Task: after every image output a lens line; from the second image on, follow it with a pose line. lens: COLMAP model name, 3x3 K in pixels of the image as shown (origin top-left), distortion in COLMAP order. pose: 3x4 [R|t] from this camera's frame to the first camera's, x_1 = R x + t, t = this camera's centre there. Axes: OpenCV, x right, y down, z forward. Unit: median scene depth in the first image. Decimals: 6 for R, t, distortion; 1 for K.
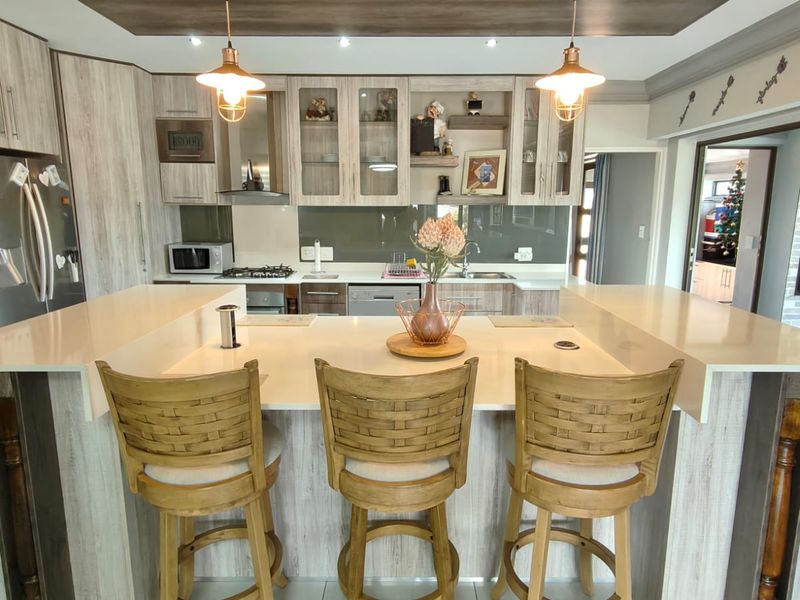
lens RADIAL K [[500.1, 0, 407.2], [0, 500.1, 293.5], [0, 0, 1]] dist [-0.000840, 0.003381]
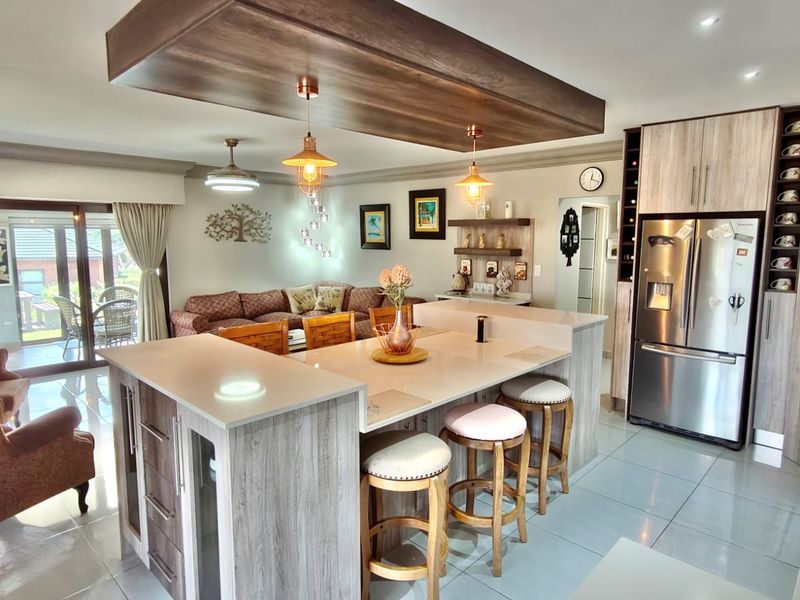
lens RADIAL K [[500.1, 0, 404.9], [0, 500.1, 299.5], [0, 0, 1]] dist [-0.000840, 0.003381]
pose [[-0.698754, 0.087823, -0.709951, 0.502621], [-0.131619, 0.959710, 0.248262, -0.206783], [0.703150, 0.266917, -0.659042, 0.975831]]
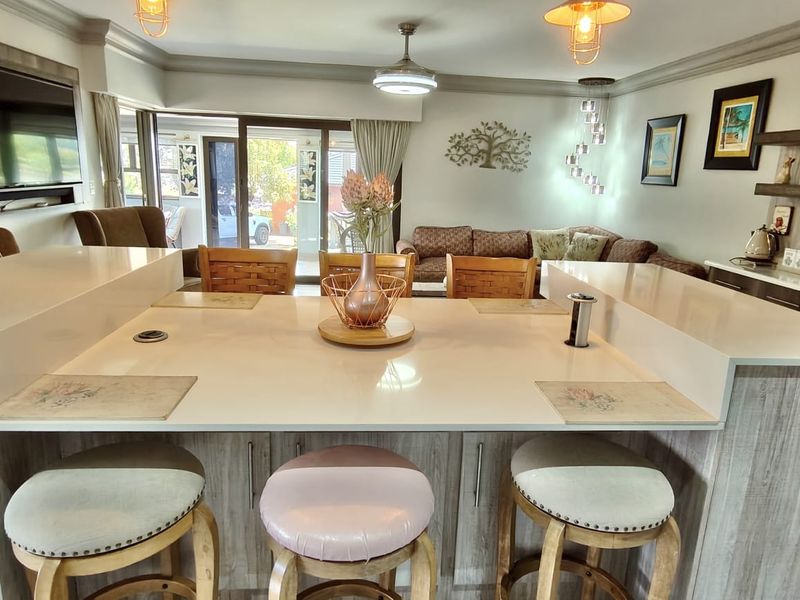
lens RADIAL K [[532.0, 0, 404.2], [0, 532.0, 294.3], [0, 0, 1]] dist [0.008284, -0.001212]
pose [[-0.996188, -0.025040, -0.083557, 0.002055], [-0.056394, 0.915676, 0.397942, -0.158658], [0.066546, 0.401138, -0.913597, 0.920840]]
